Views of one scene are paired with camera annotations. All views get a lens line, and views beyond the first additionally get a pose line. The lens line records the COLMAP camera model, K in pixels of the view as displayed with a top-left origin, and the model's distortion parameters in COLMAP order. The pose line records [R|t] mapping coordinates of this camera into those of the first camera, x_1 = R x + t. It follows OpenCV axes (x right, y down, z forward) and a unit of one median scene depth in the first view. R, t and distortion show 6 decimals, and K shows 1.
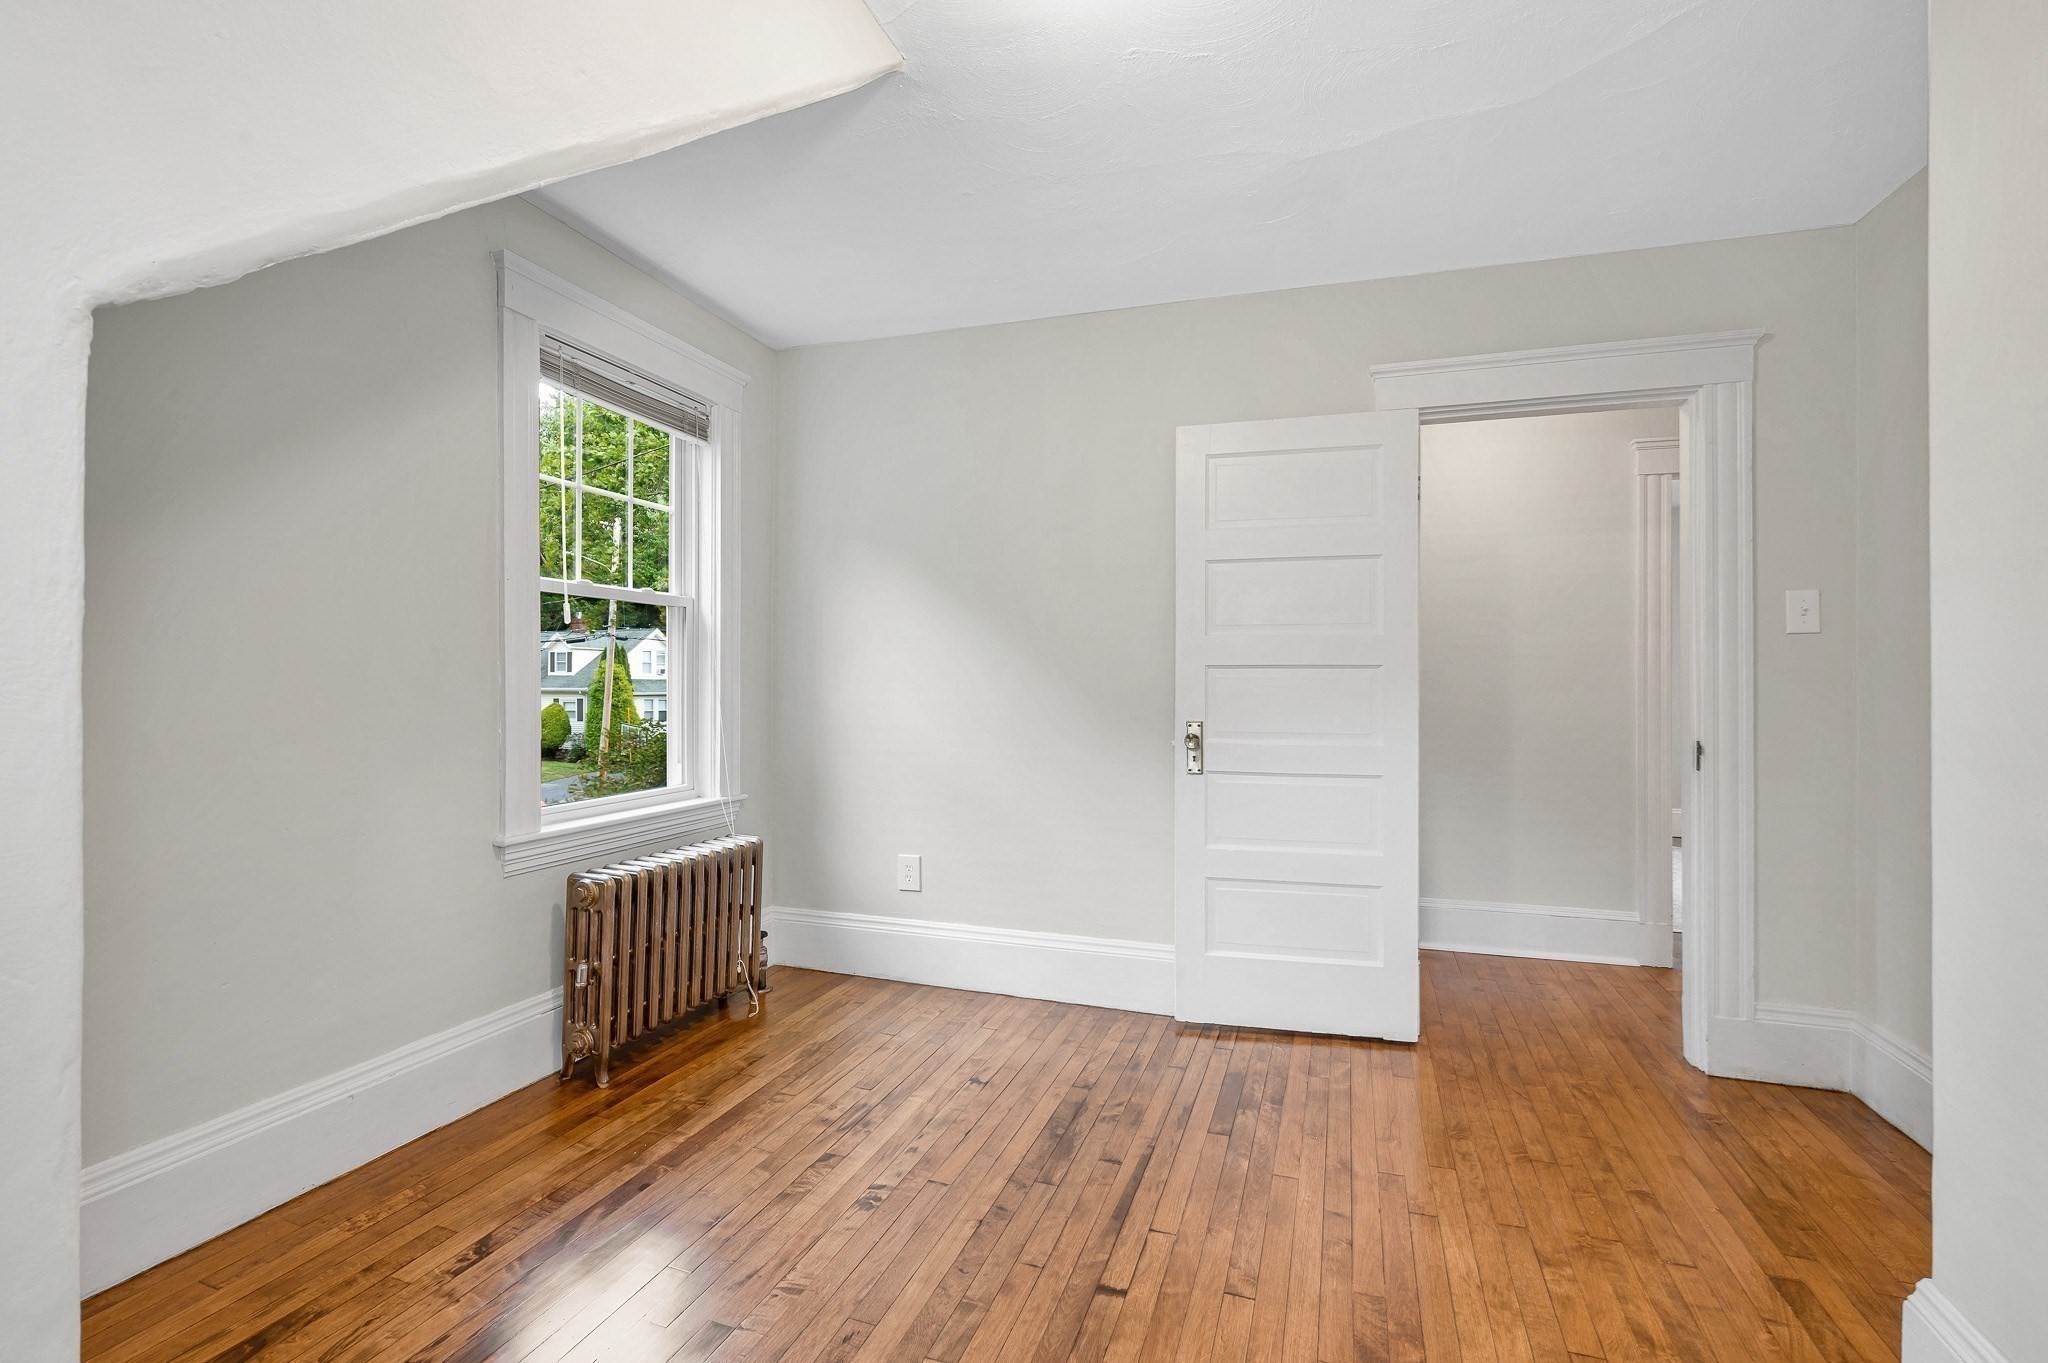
lens RADIAL K [[932.3, 0, 1059.1], [0, 932.3, 679.9], [0, 0, 1]] dist [0.002330, 0.000915]
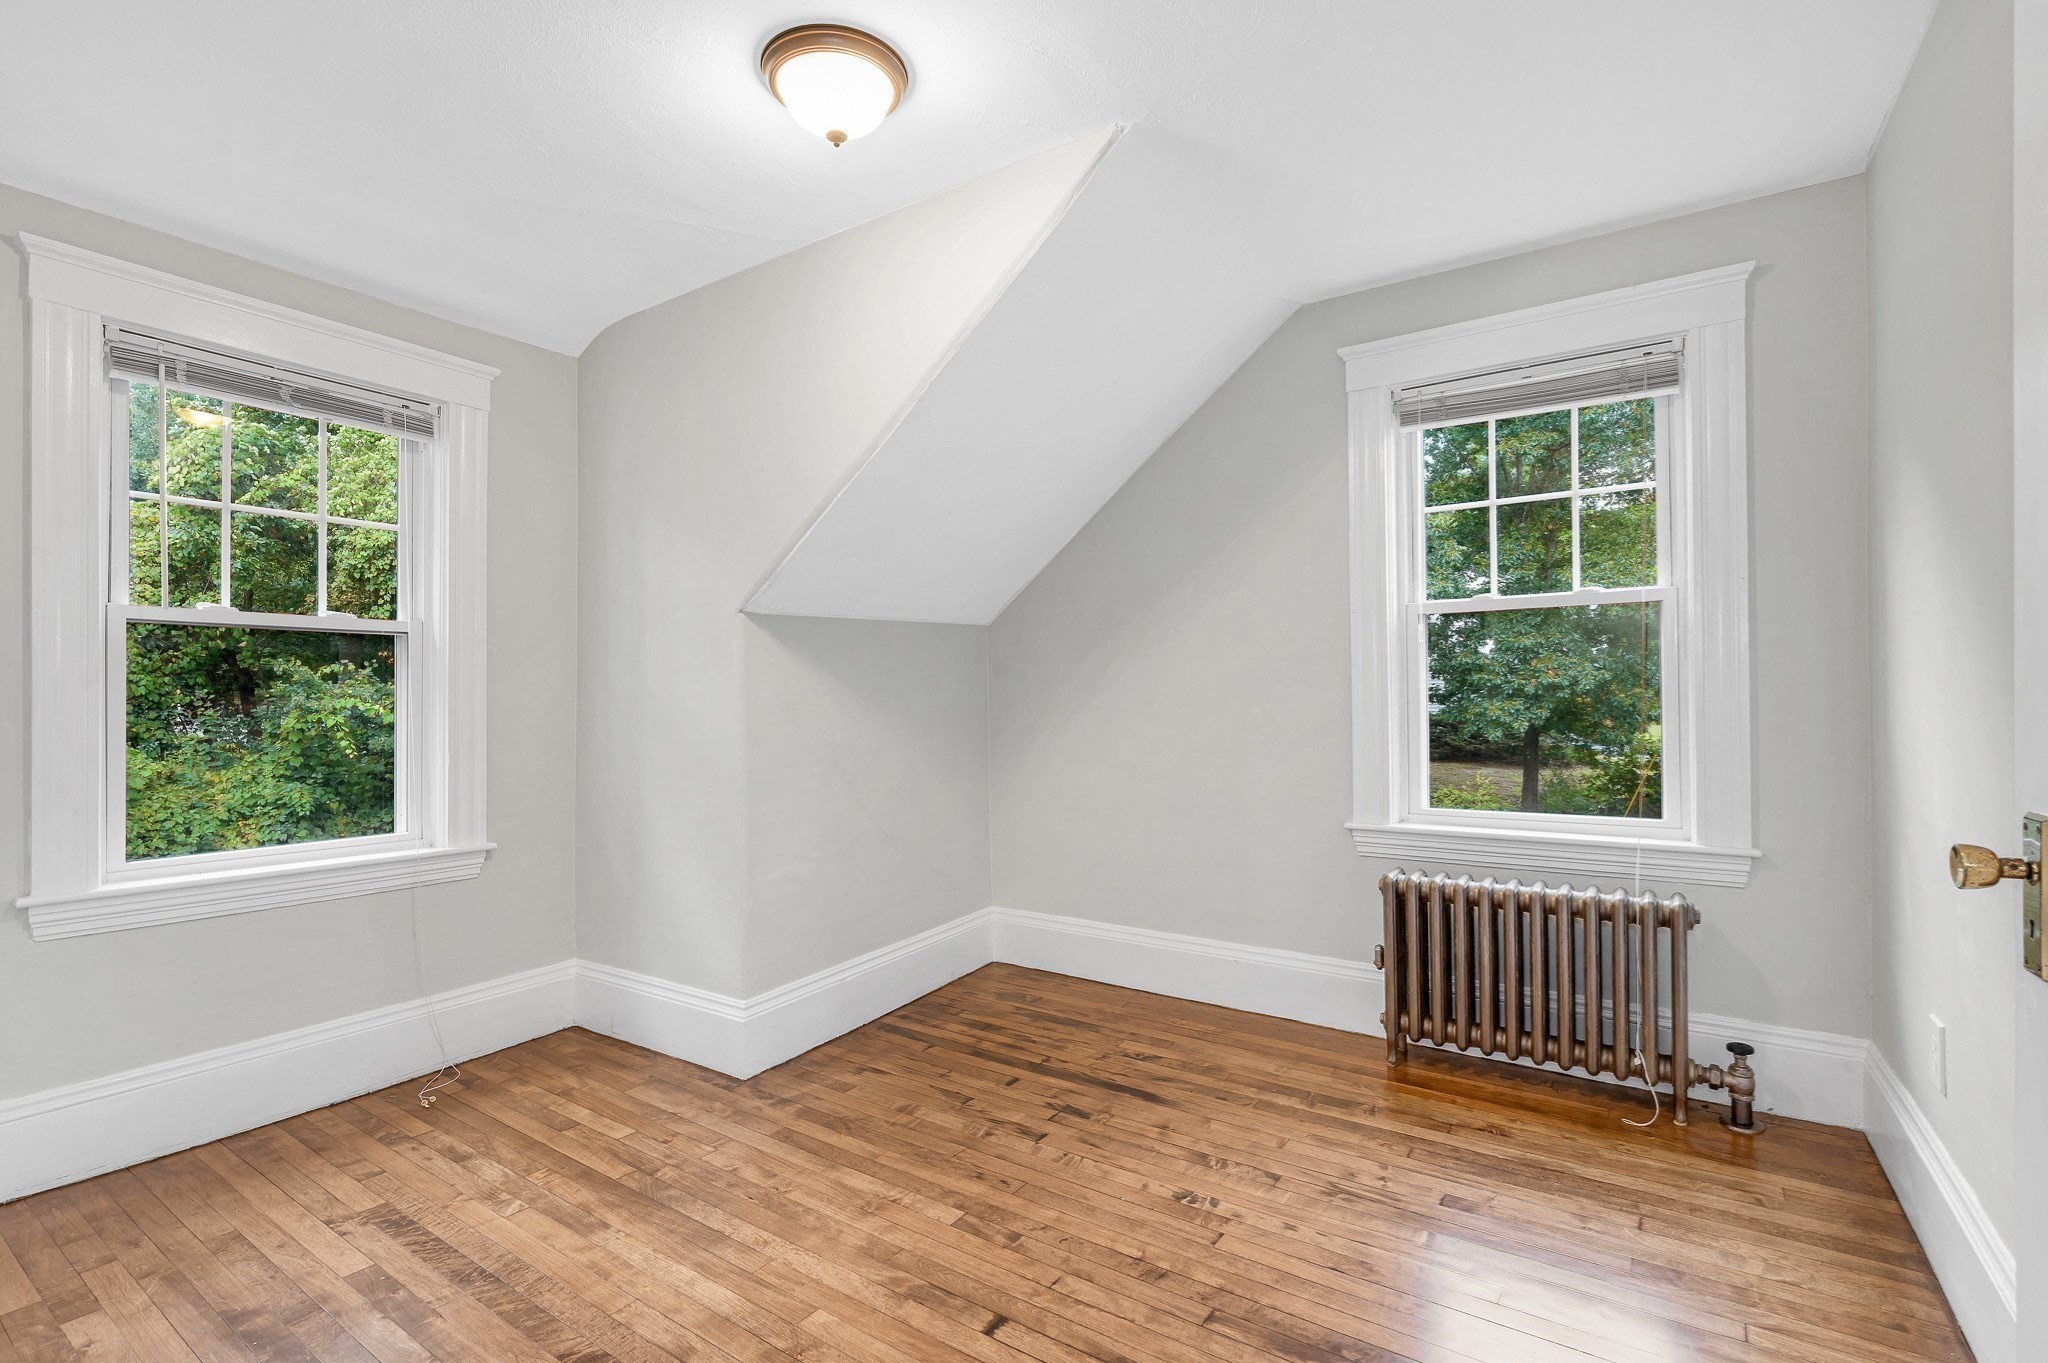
lens RADIAL K [[932.3, 0, 1034.8], [0, 932.3, 687.9], [0, 0, 1]] dist [0.002330, 0.000915]
pose [[-0.285656, -0.005704, -0.958315, 0.715425], [0.012127, 0.999881, -0.009566, -0.000120], [0.958255, -0.014354, -0.285553, 0.967970]]
